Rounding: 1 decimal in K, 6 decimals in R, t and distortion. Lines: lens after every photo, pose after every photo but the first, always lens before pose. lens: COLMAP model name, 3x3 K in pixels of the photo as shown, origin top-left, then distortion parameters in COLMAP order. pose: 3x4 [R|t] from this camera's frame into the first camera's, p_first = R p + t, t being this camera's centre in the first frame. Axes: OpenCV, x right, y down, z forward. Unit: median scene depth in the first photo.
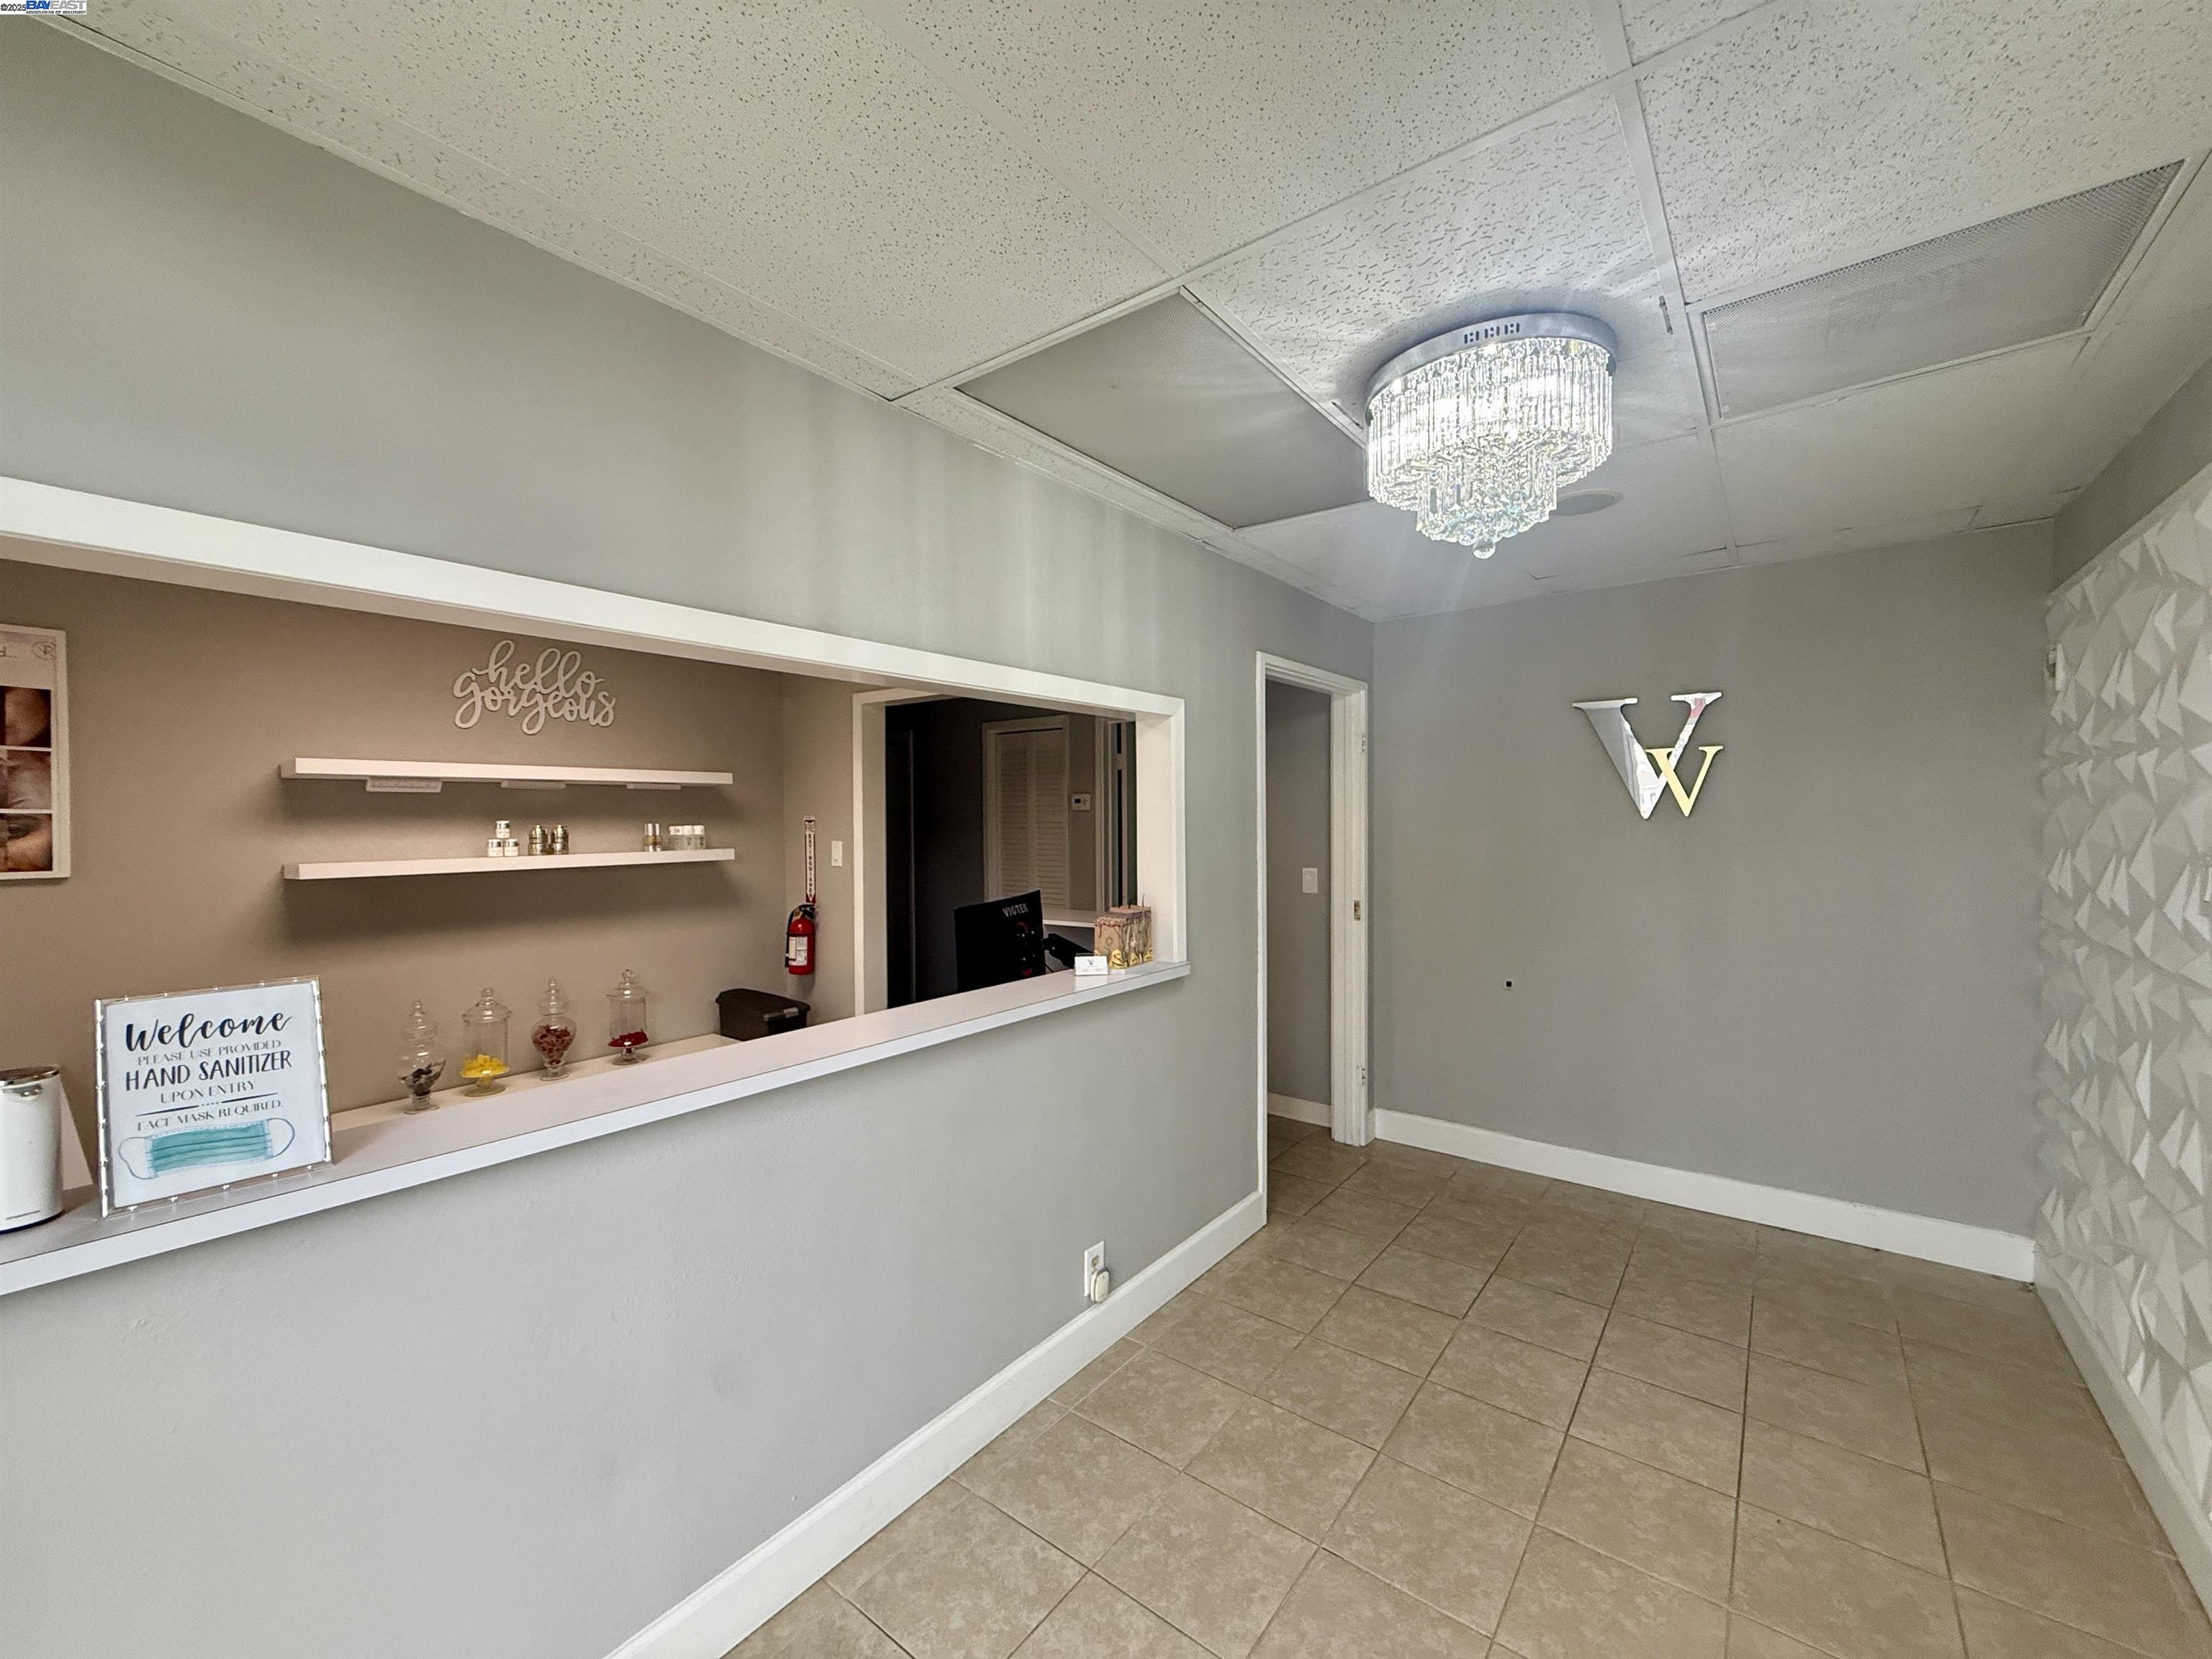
lens RADIAL K [[881.4, 0, 1100.4], [0, 881.4, 833.4], [0, 0, 1]] dist [0.001649, -0.000108]
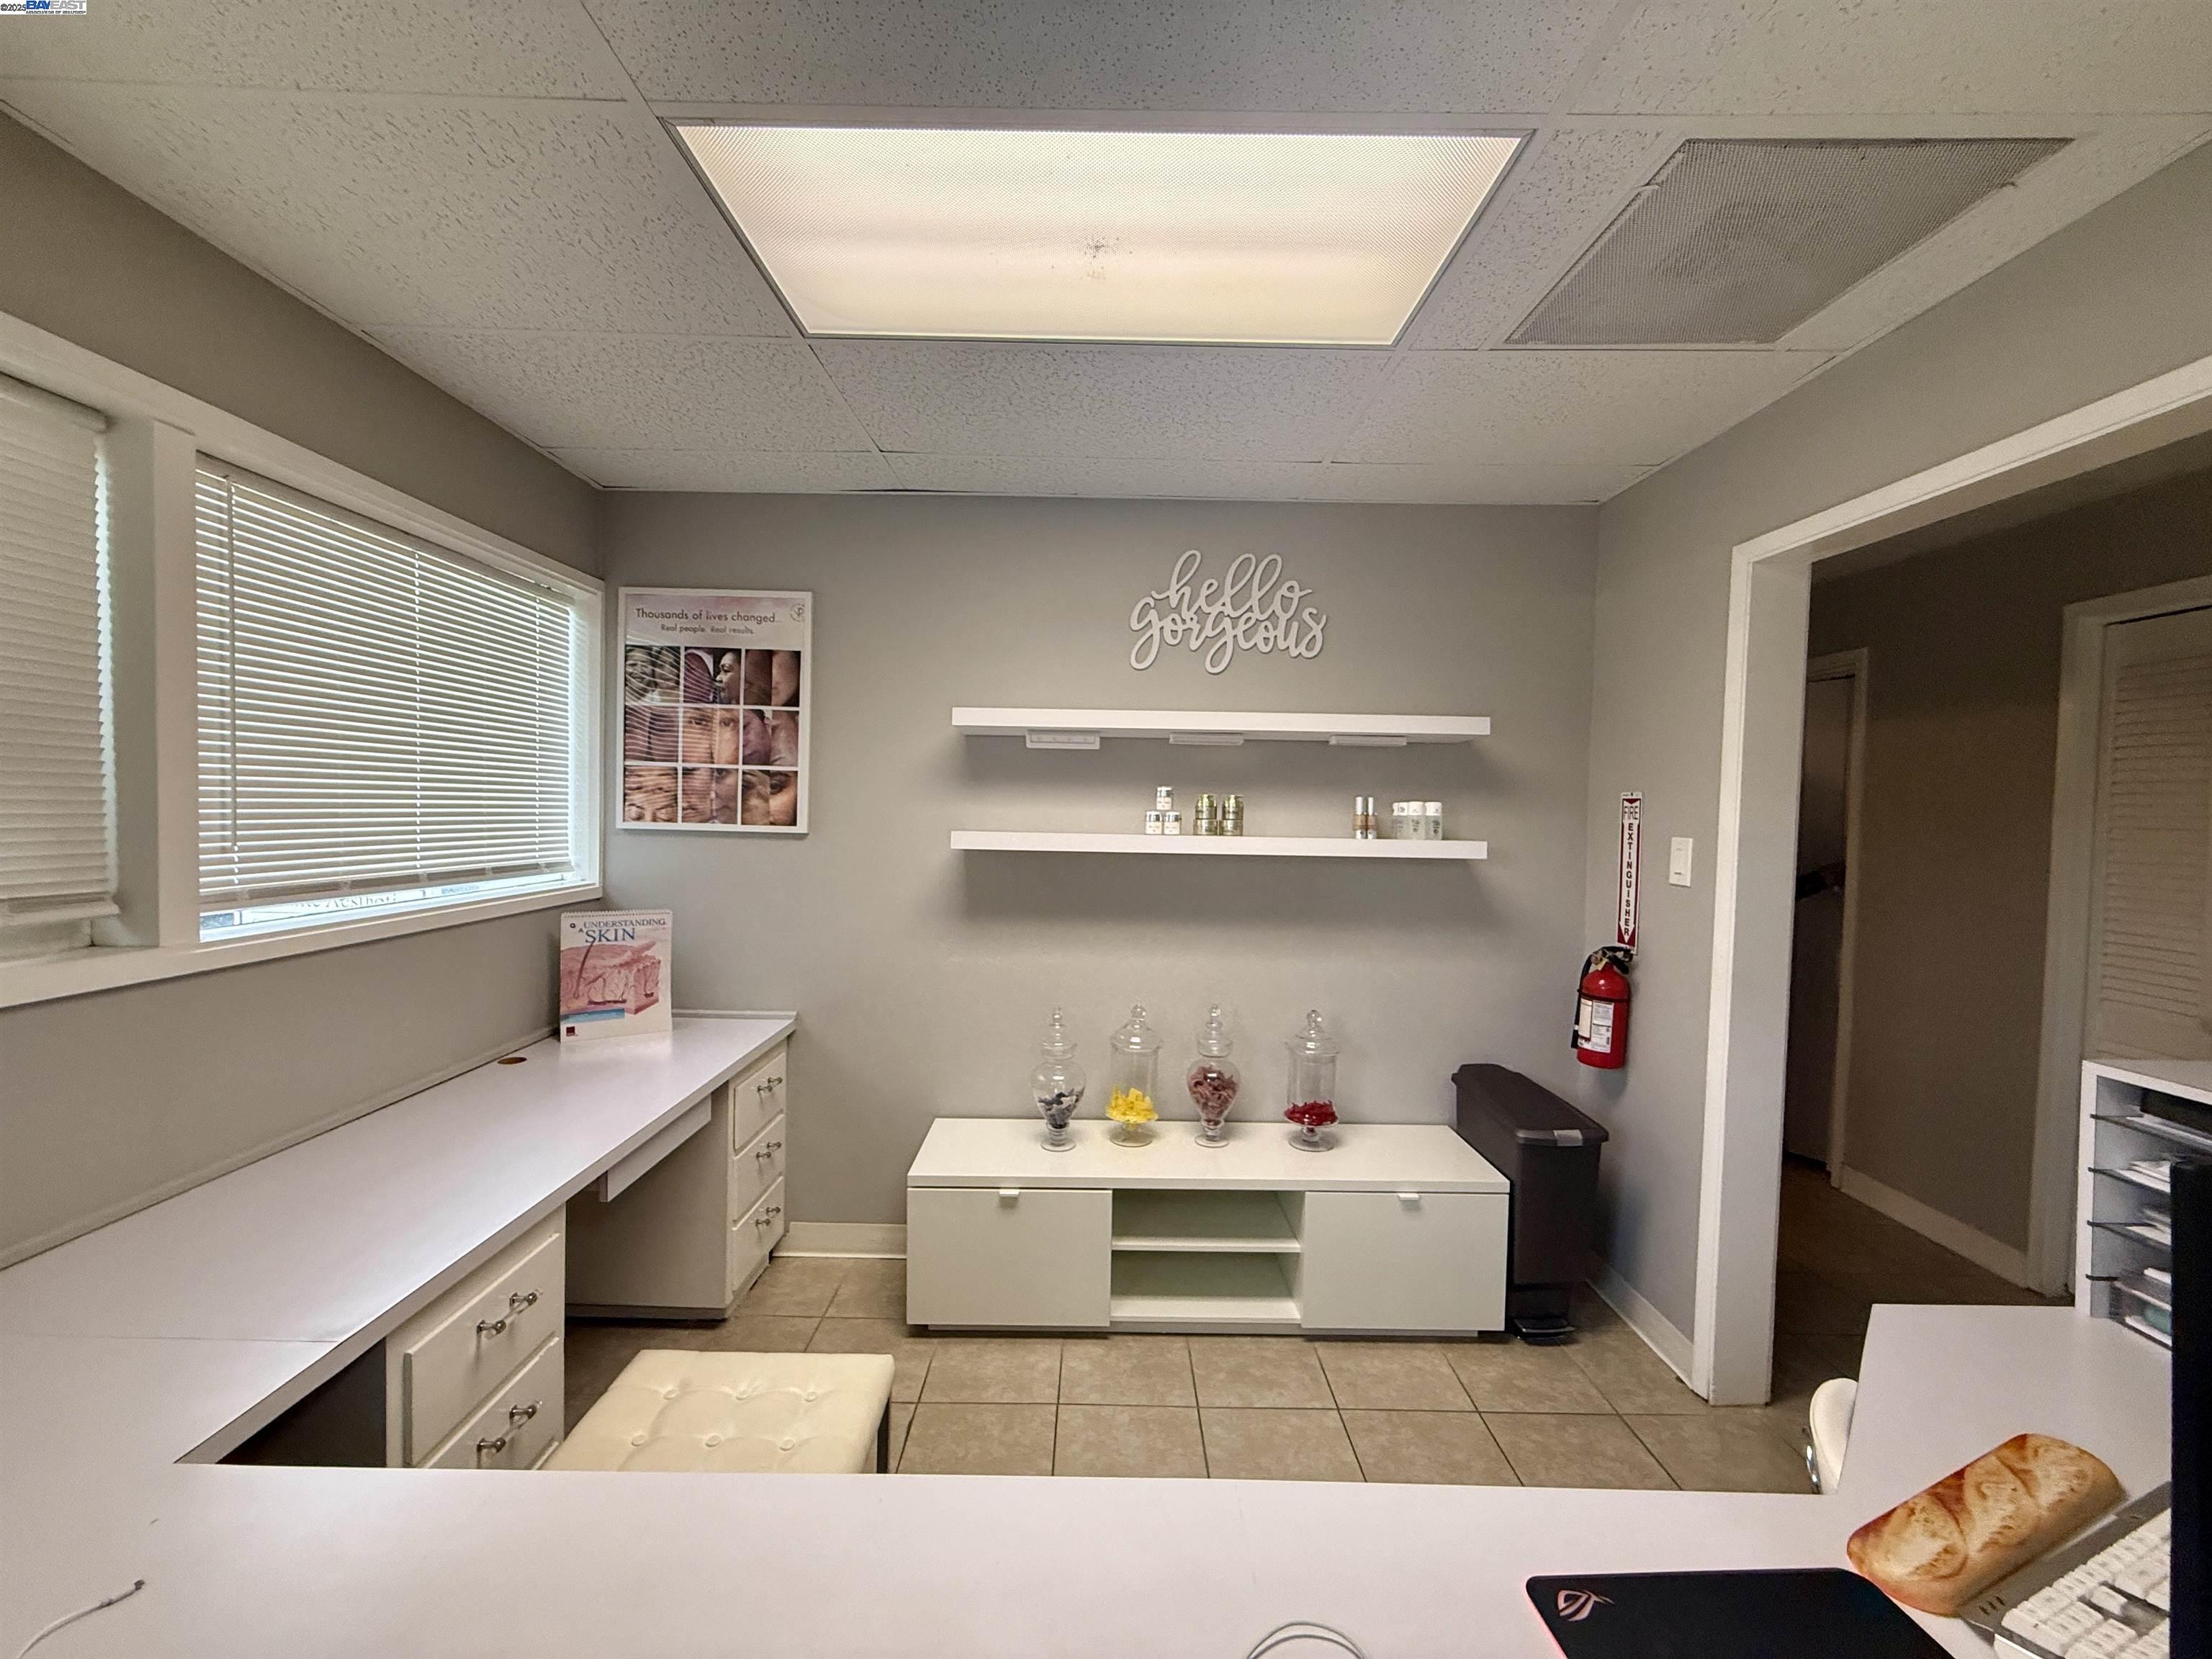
lens RADIAL K [[881.4, 0, 1100.4], [0, 881.4, 833.4], [0, 0, 1]] dist [0.001649, -0.000108]
pose [[0.611661, 0.043885, -0.789902, -0.108878], [-0.038800, 0.998923, 0.025454, 0.007562], [0.790168, 0.015079, 0.612705, 0.462797]]
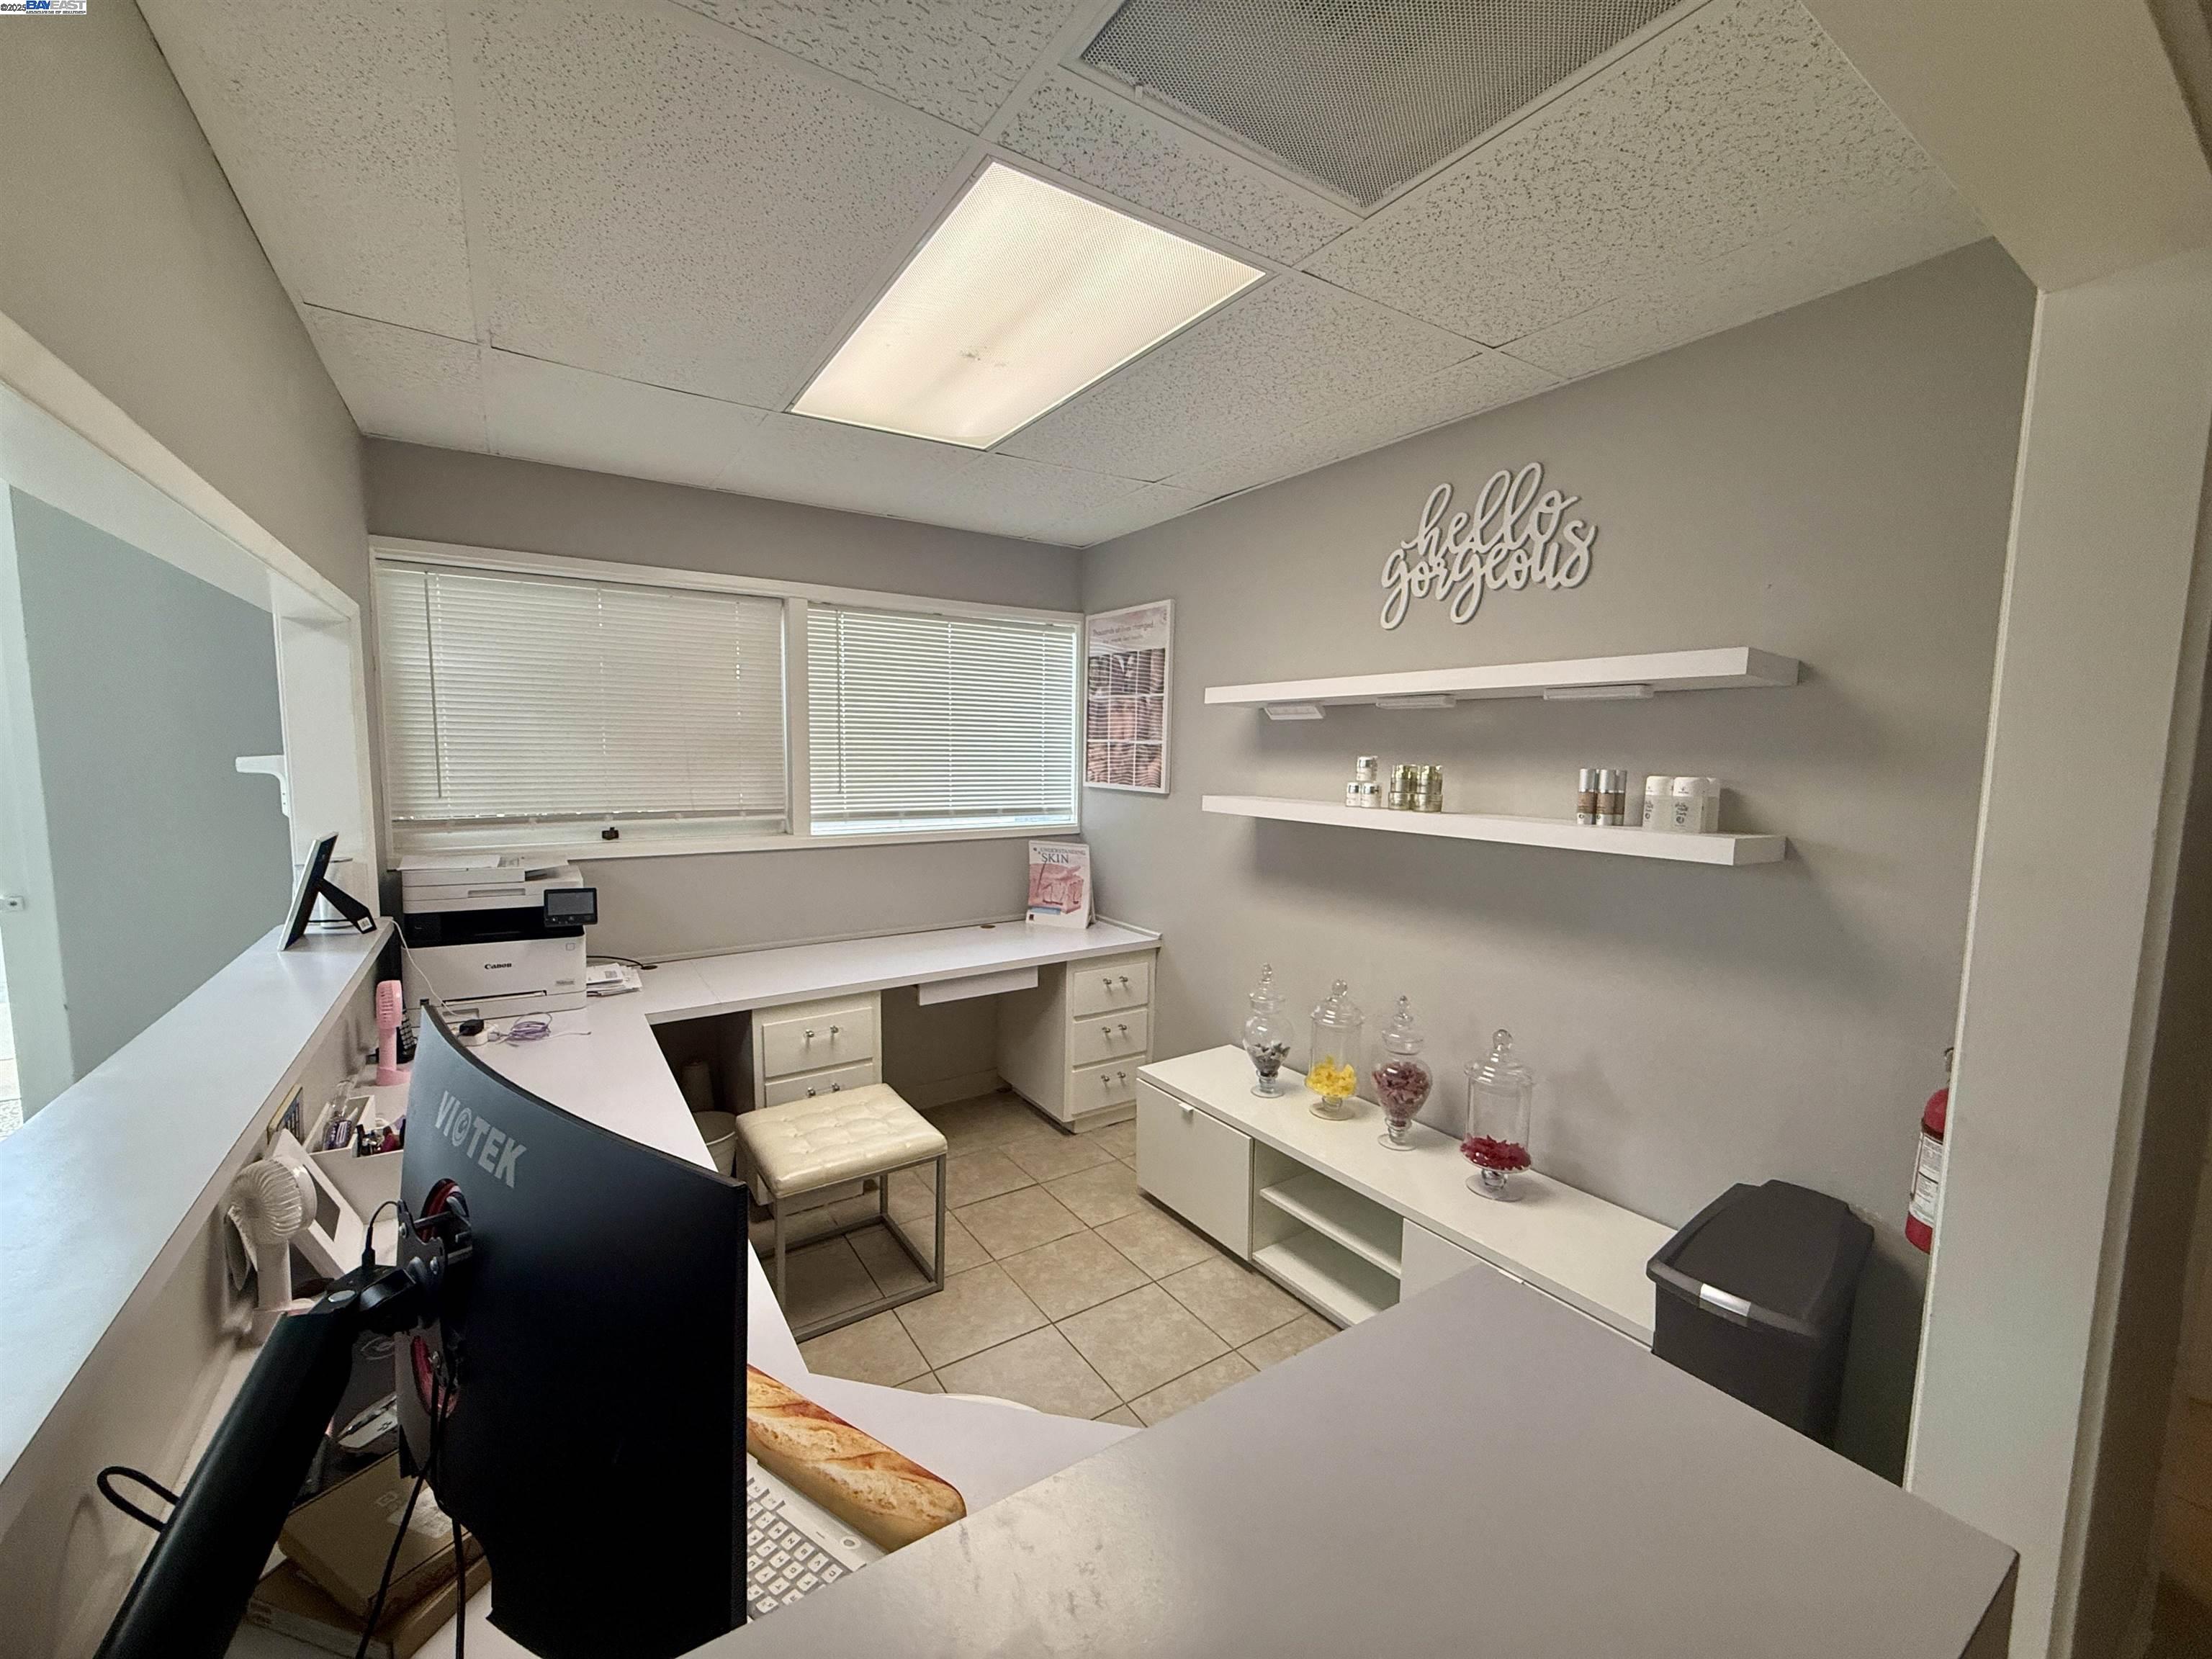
lens RADIAL K [[881.4, 0, 1100.4], [0, 881.4, 833.4], [0, 0, 1]] dist [0.001649, -0.000108]
pose [[-0.319400, 0.096288, -0.942715, 0.058611], [-0.027970, 0.993433, 0.110945, -0.023825], [0.947207, 0.061803, -0.314609, 0.950588]]
